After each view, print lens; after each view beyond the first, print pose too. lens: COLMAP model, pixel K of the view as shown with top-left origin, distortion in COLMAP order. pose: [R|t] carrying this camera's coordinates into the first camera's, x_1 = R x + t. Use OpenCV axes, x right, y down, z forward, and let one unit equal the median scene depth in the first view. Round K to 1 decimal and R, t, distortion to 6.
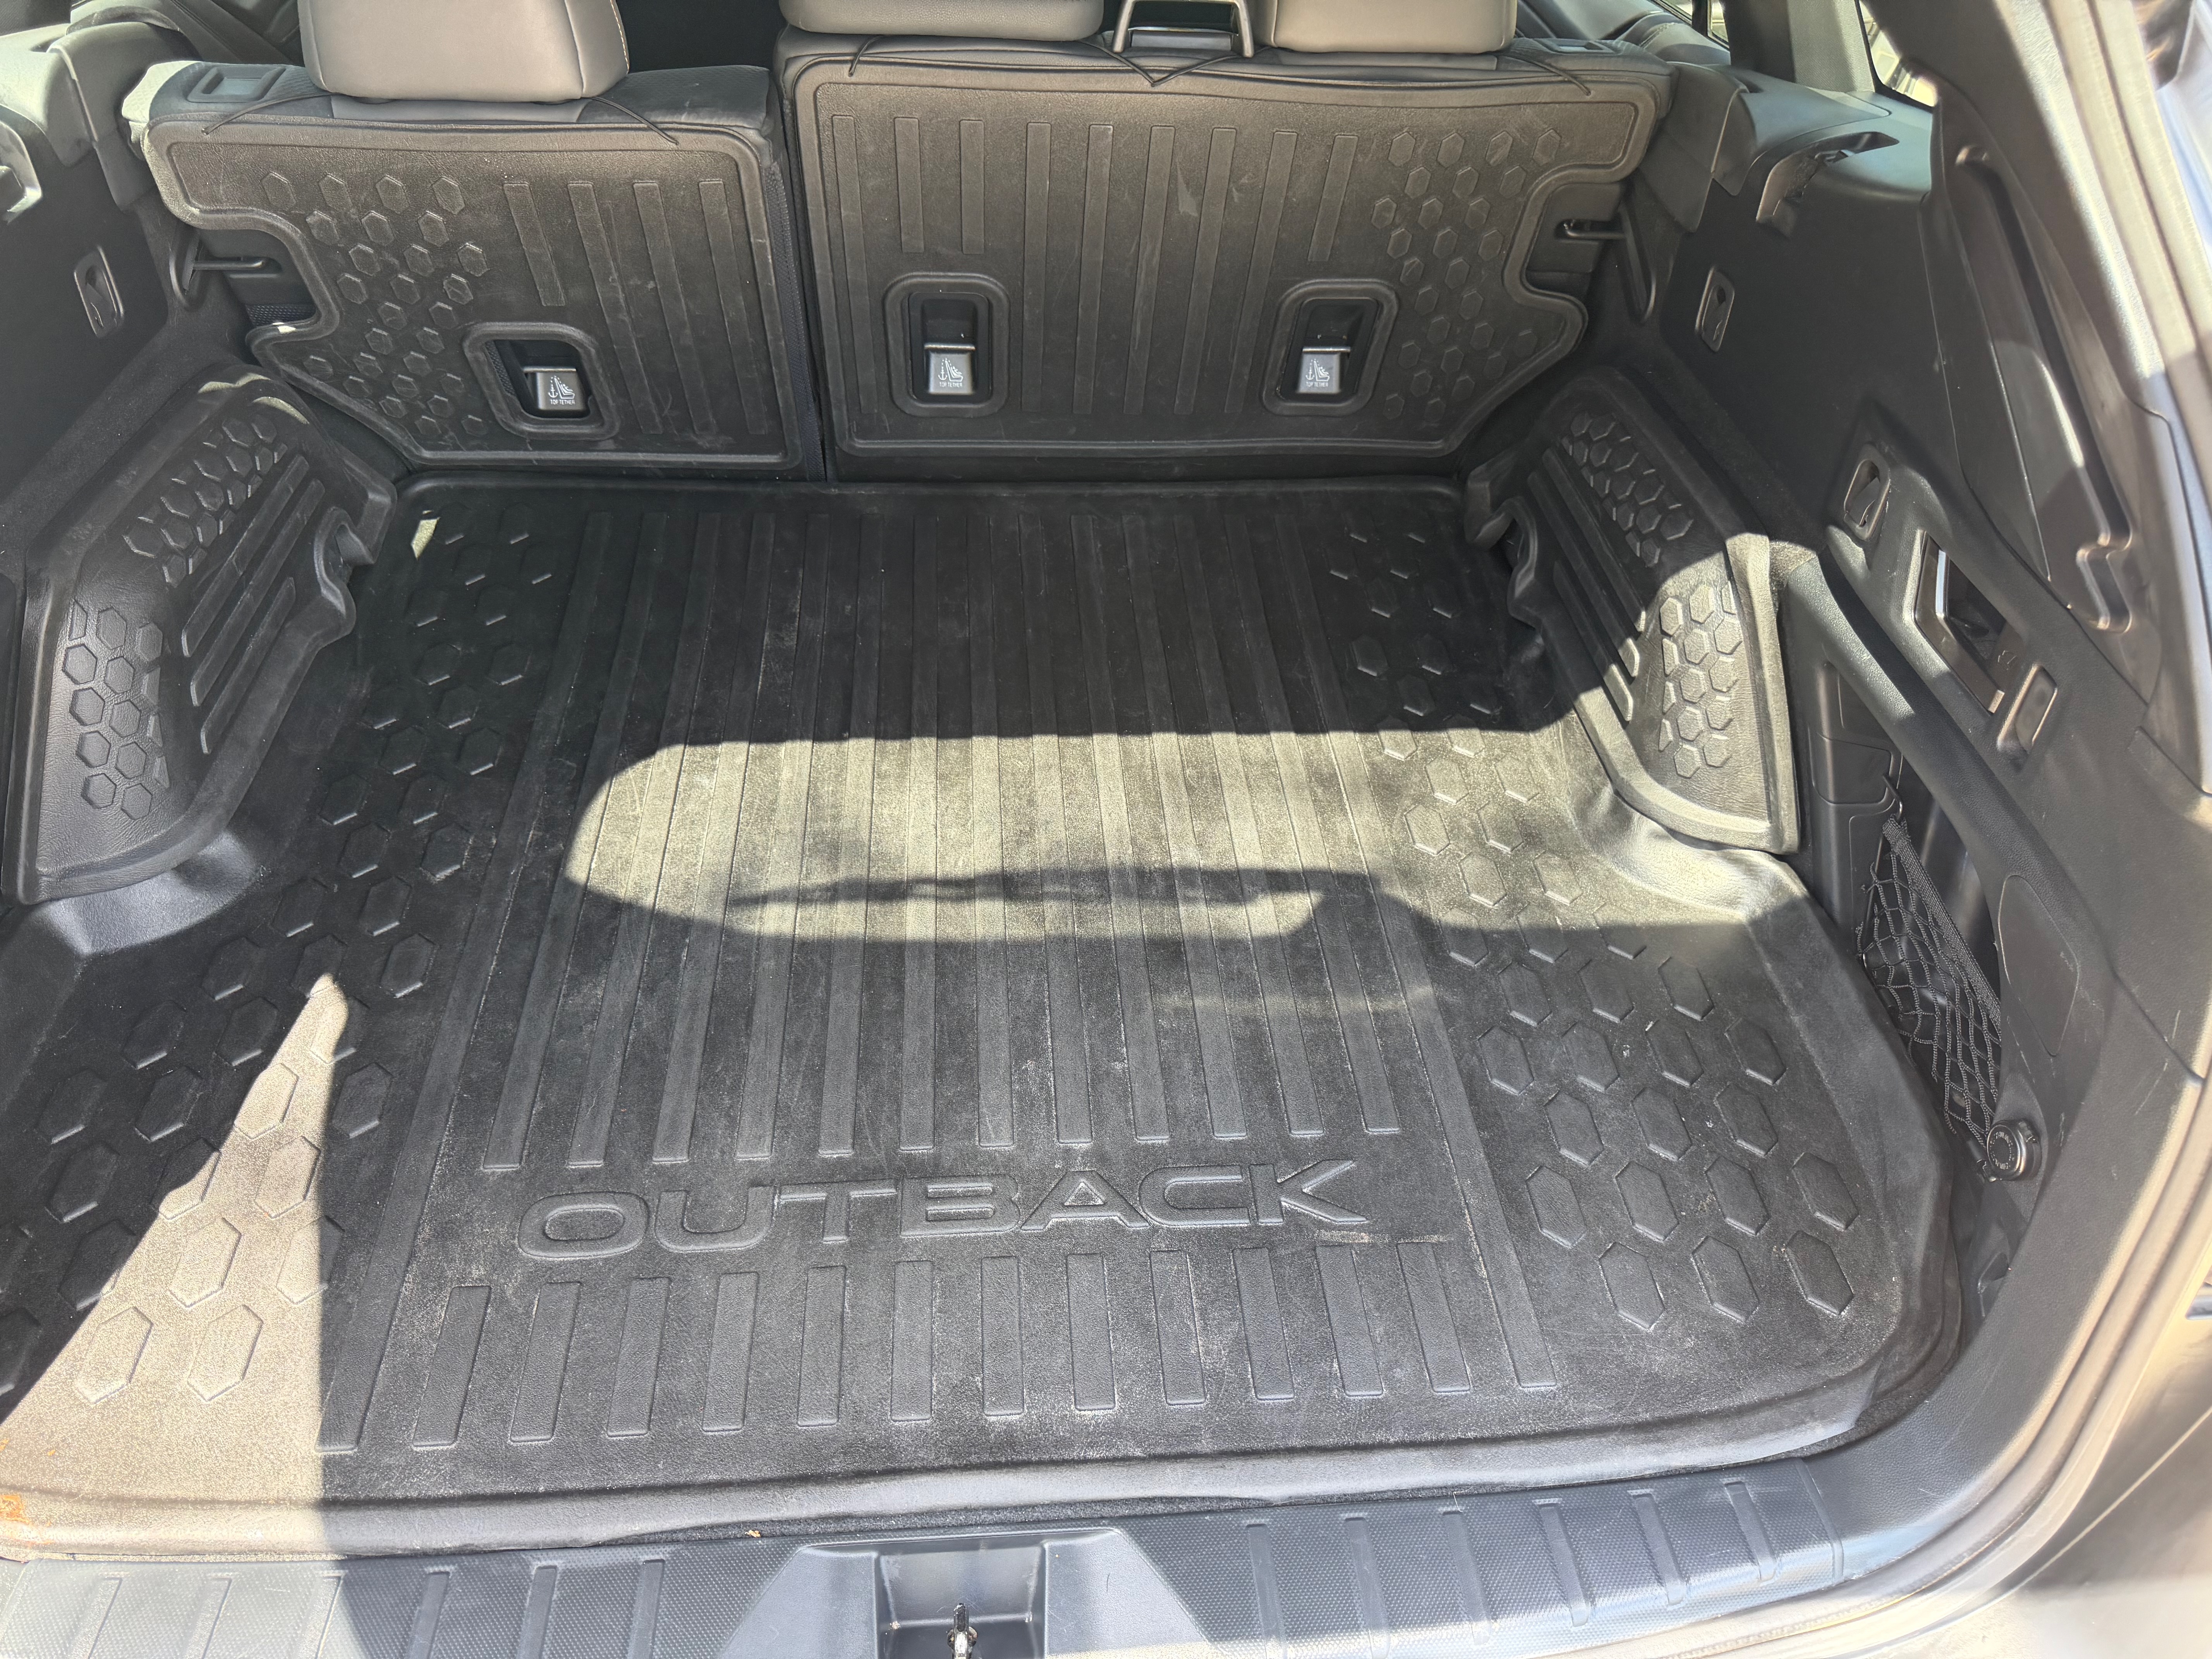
lens RADIAL K [[1655.4, 0, 1139.9], [0, 1655.4, 829.0], [0, 0, 1]] dist [-0.098392, 0.039947]
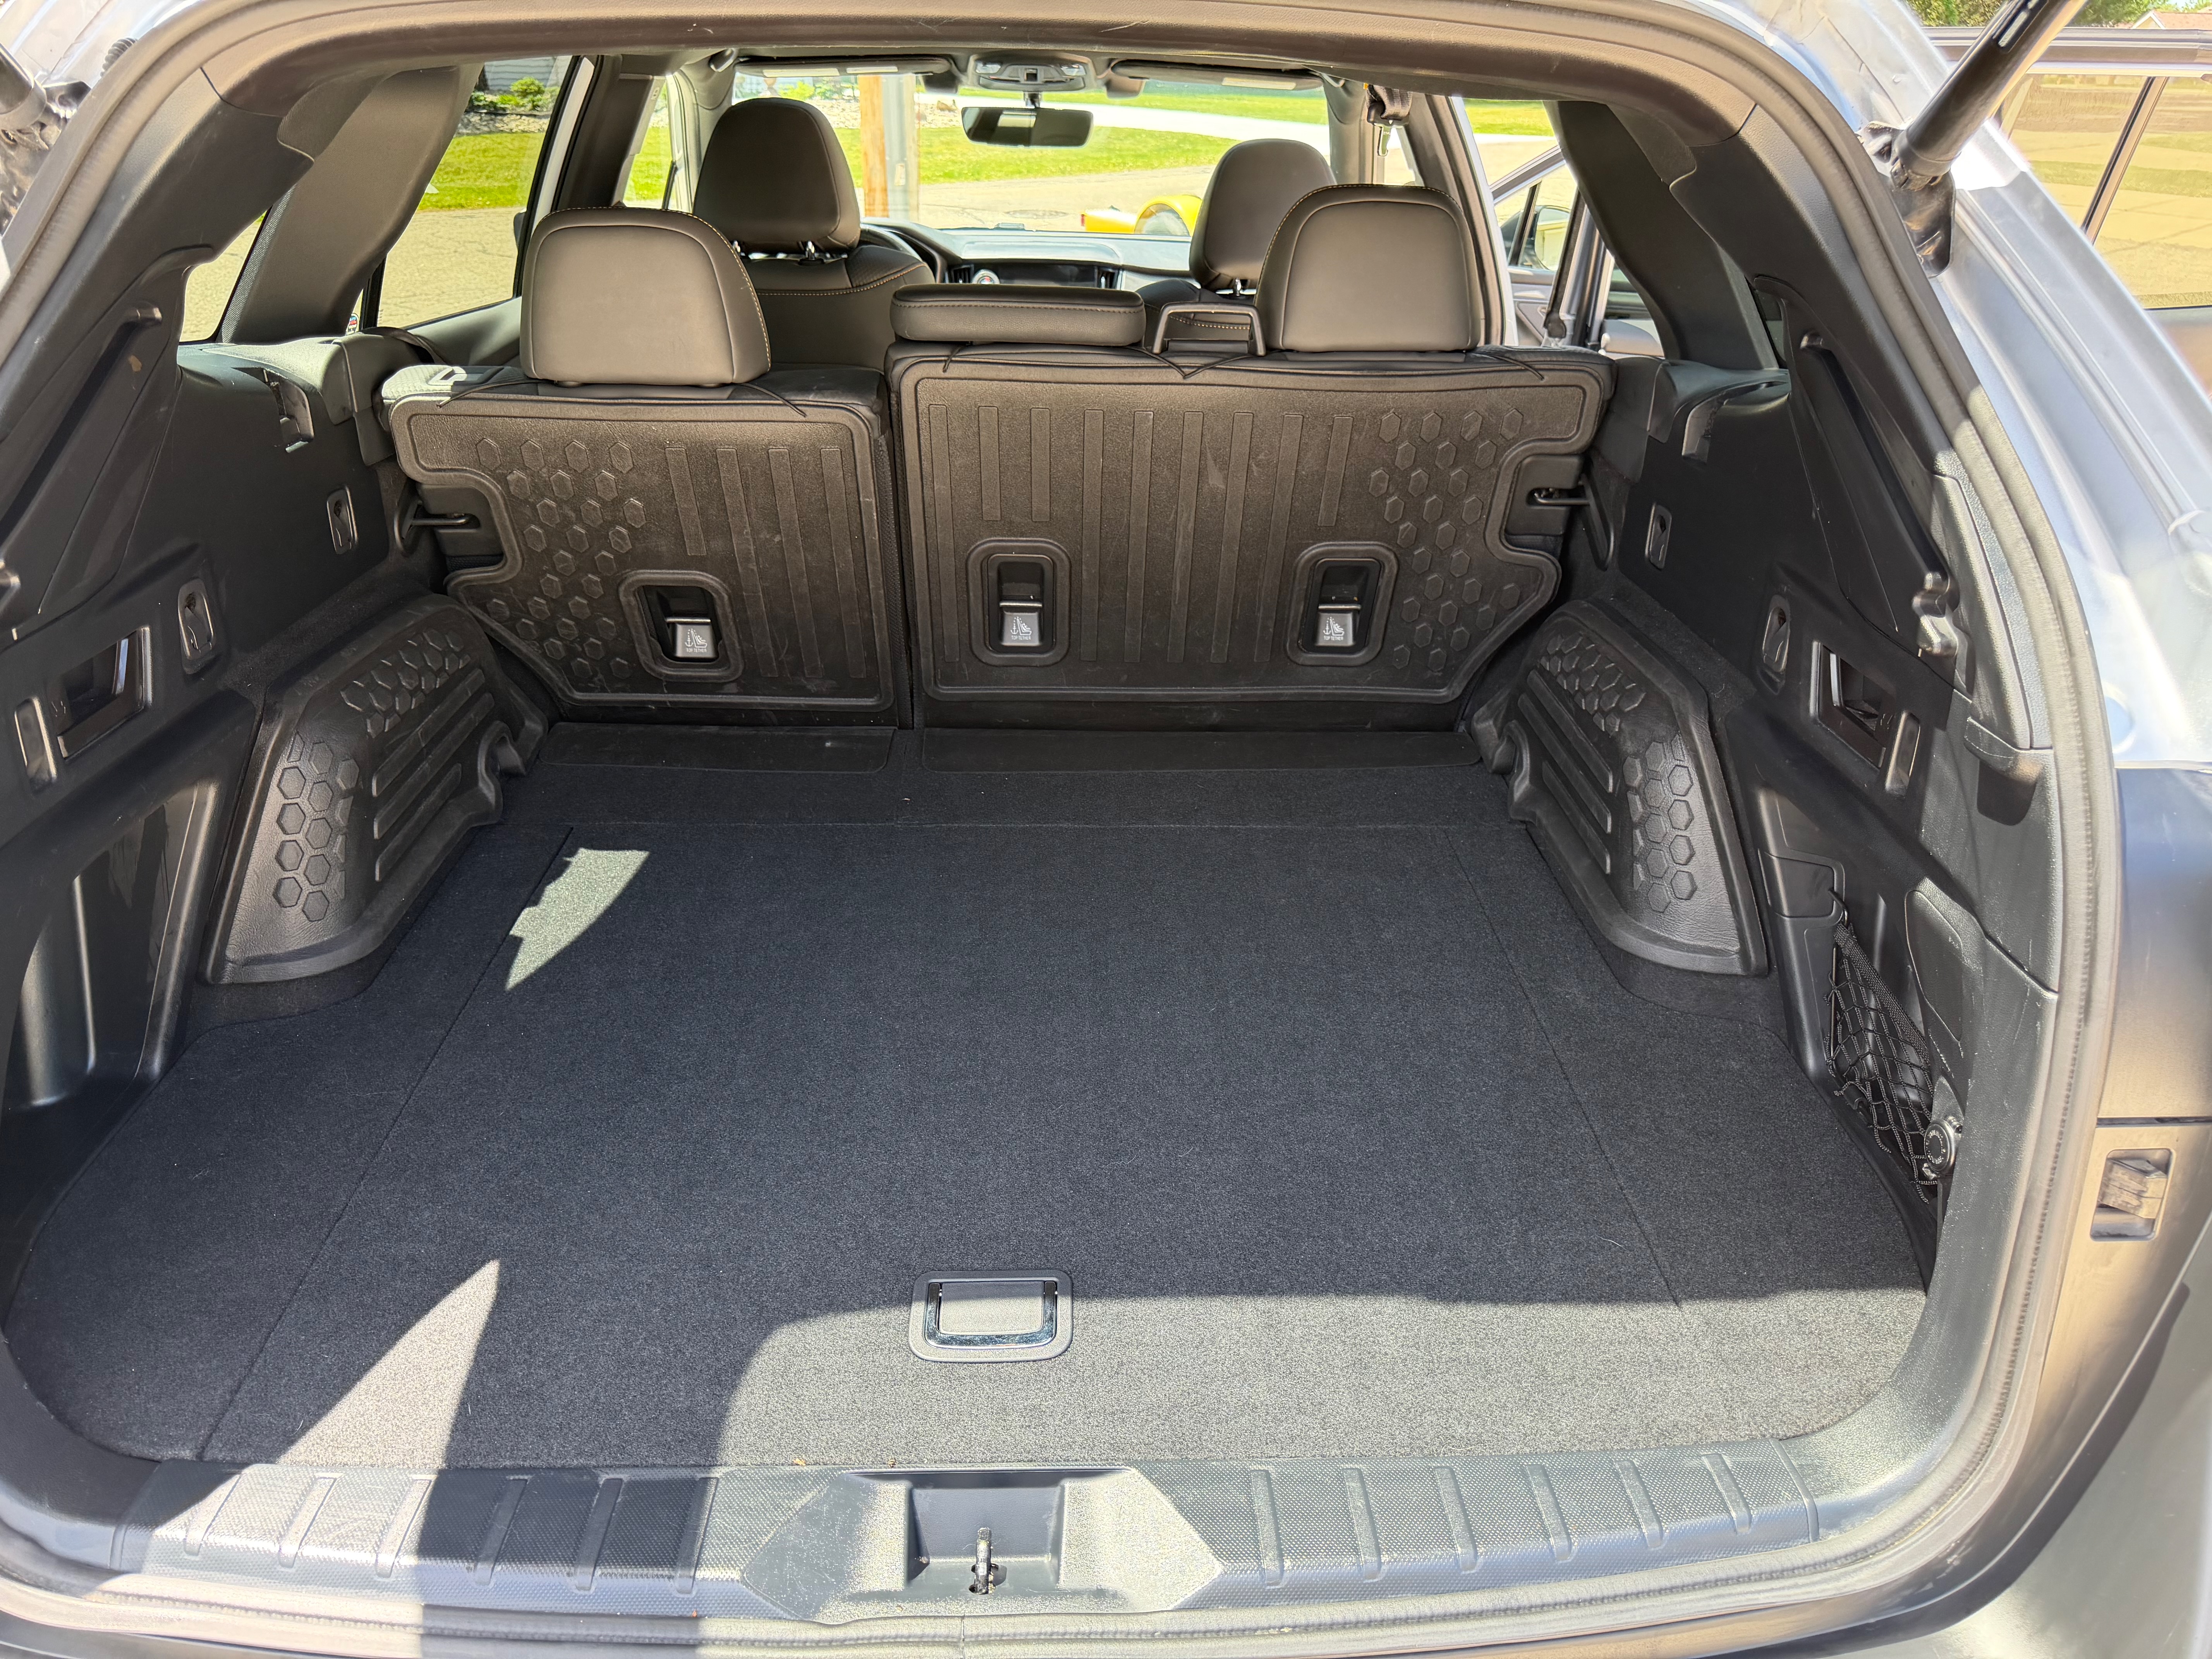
lens RADIAL K [[1552.7, 0, 1108.3], [0, 1552.7, 705.1], [0, 0, 1]] dist [0.000297, -0.200910]
pose [[0.998055, -0.008049, -0.061822, 0.020202], [-0.010477, 0.955871, -0.293601, 0.125519], [0.061457, 0.293678, 0.953927, -0.064601]]
